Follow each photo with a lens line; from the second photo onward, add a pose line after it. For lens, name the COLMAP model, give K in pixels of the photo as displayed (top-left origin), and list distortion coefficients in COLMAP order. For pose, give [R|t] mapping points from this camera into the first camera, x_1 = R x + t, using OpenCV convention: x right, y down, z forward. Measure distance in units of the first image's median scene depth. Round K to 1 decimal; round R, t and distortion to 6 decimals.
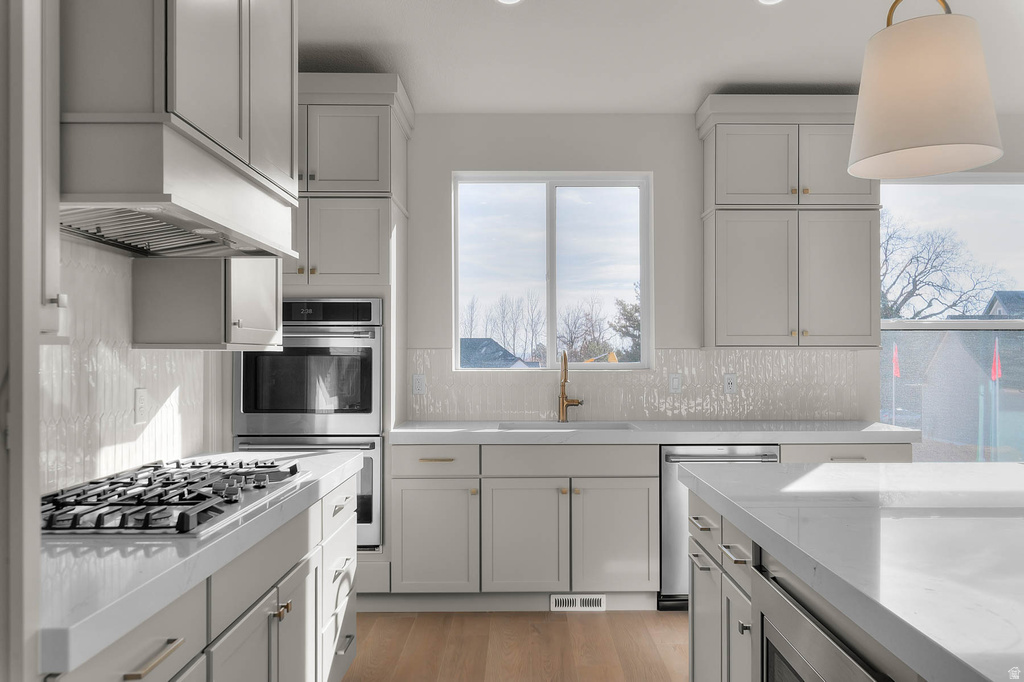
lens RADIAL K [[766.9, 0, 515.7], [0, 766.9, 352.6], [0, 0, 1]] dist [0.002019, -0.000394]
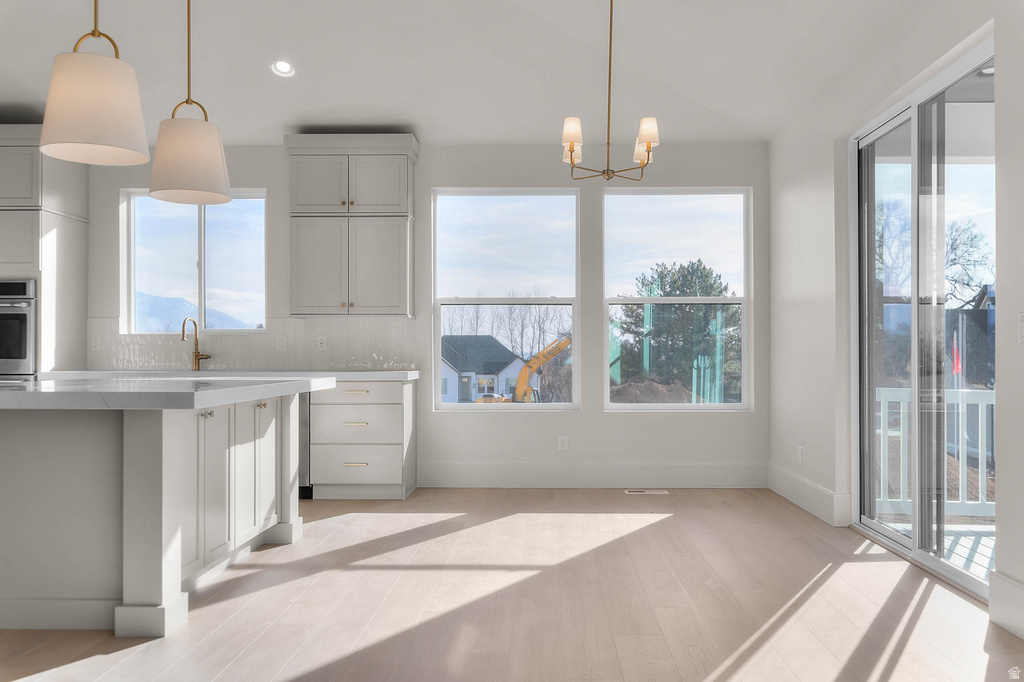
lens RADIAL K [[803.5, 0, 512.0], [0, 803.5, 341.0], [0, 0, 1]] dist [0.009093, 0.003151]
pose [[0.999230, -0.000426, -0.039231, 0.685631], [-0.000129, 0.999900, -0.014135, 0.057540], [0.039234, 0.014129, 0.999130, -0.420891]]
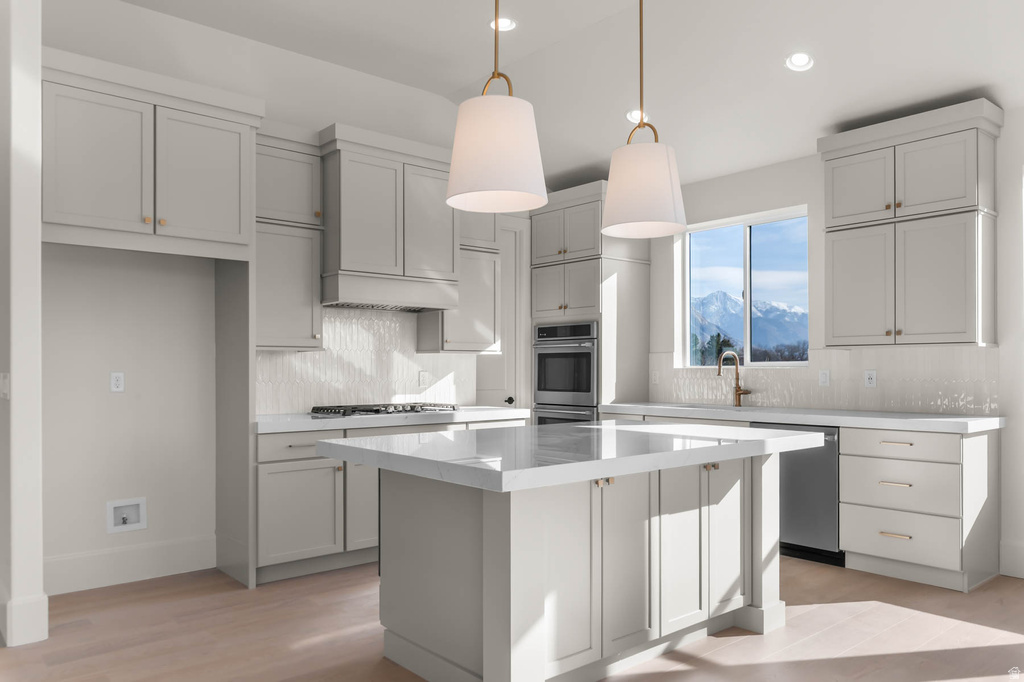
lens RADIAL K [[730.3, 0, 536.8], [0, 730.3, 364.7], [0, 0, 1]] dist [-0.006660, -0.001417]
pose [[0.657047, -0.005817, -0.753827, 0.783889], [0.004653, 0.999982, -0.003661, 0.021761], [0.753835, -0.001103, 0.657062, -0.087464]]
